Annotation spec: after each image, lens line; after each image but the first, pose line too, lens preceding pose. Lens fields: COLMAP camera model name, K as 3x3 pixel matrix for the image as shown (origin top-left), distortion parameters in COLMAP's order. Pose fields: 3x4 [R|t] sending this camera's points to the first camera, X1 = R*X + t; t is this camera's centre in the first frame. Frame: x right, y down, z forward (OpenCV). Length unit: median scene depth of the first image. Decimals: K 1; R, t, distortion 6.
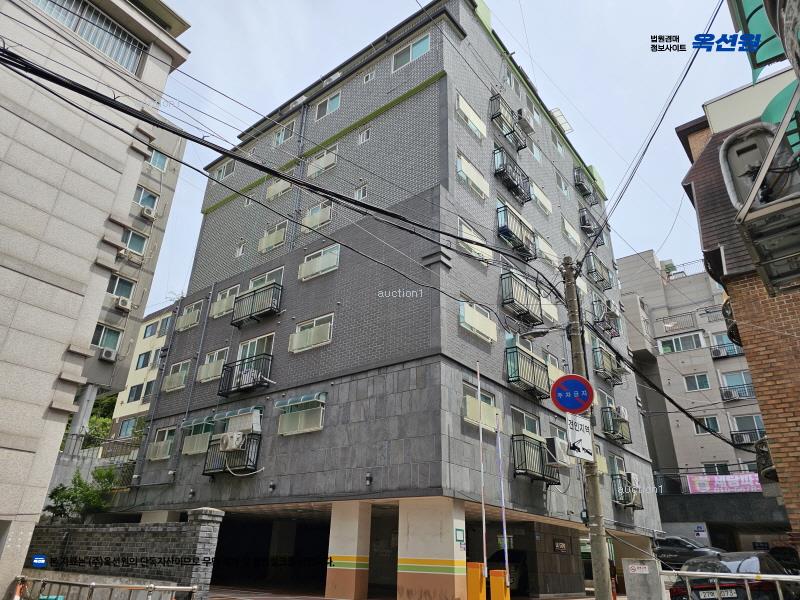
lens RADIAL K [[542.2, 0, 400.0], [0, 542.2, 300.0], [0, 0, 1]] dist [0.079833, -0.063934]
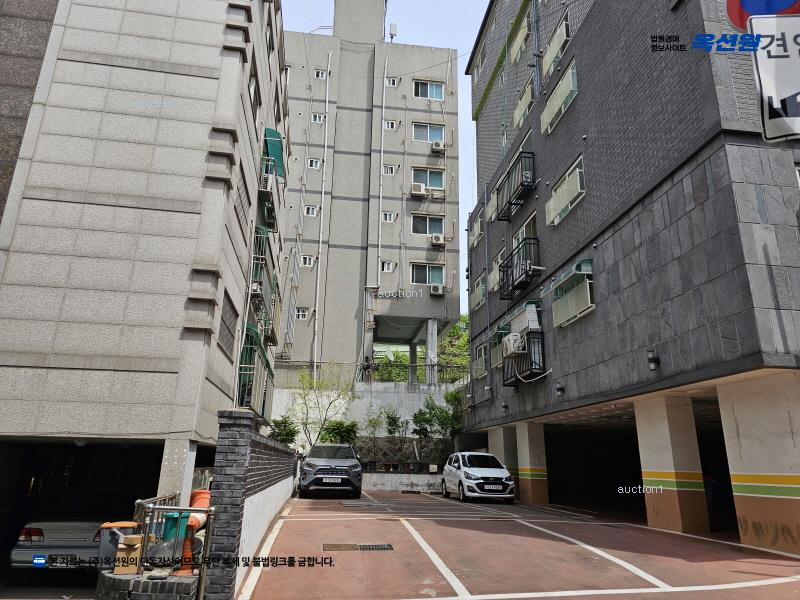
lens RADIAL K [[542.2, 0, 400.0], [0, 542.2, 300.0], [0, 0, 1]] dist [0.079833, -0.063934]
pose [[0.706289, -0.225458, -0.671063, 0.175039], [0.307275, 0.951614, 0.003689, 0.151888], [0.637761, -0.208806, 0.741392, 0.311694]]
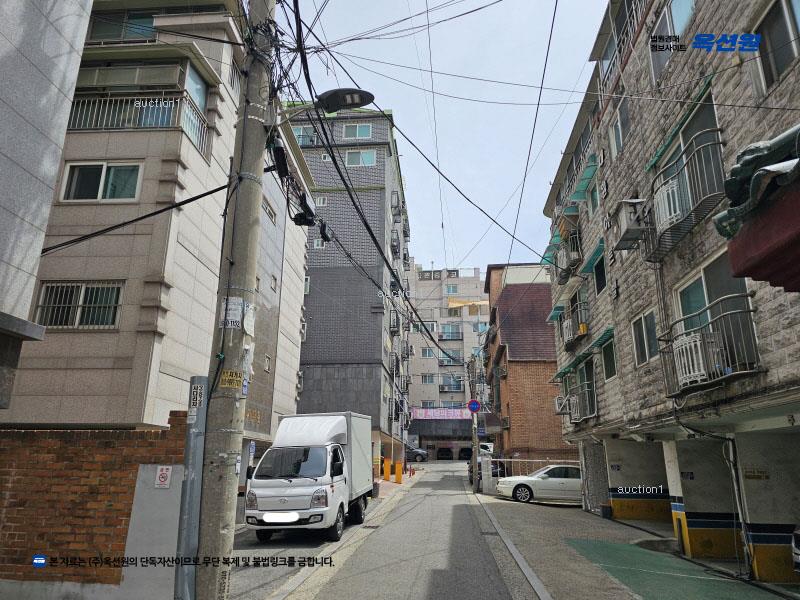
lens RADIAL K [[542.2, 0, 400.0], [0, 542.2, 300.0], [0, 0, 1]] dist [0.079833, -0.063934]
pose [[0.839127, 0.139490, 0.525746, -0.908064], [-0.221181, 0.970544, 0.095518, -0.317385], [-0.496935, -0.196437, 0.845262, -0.654499]]
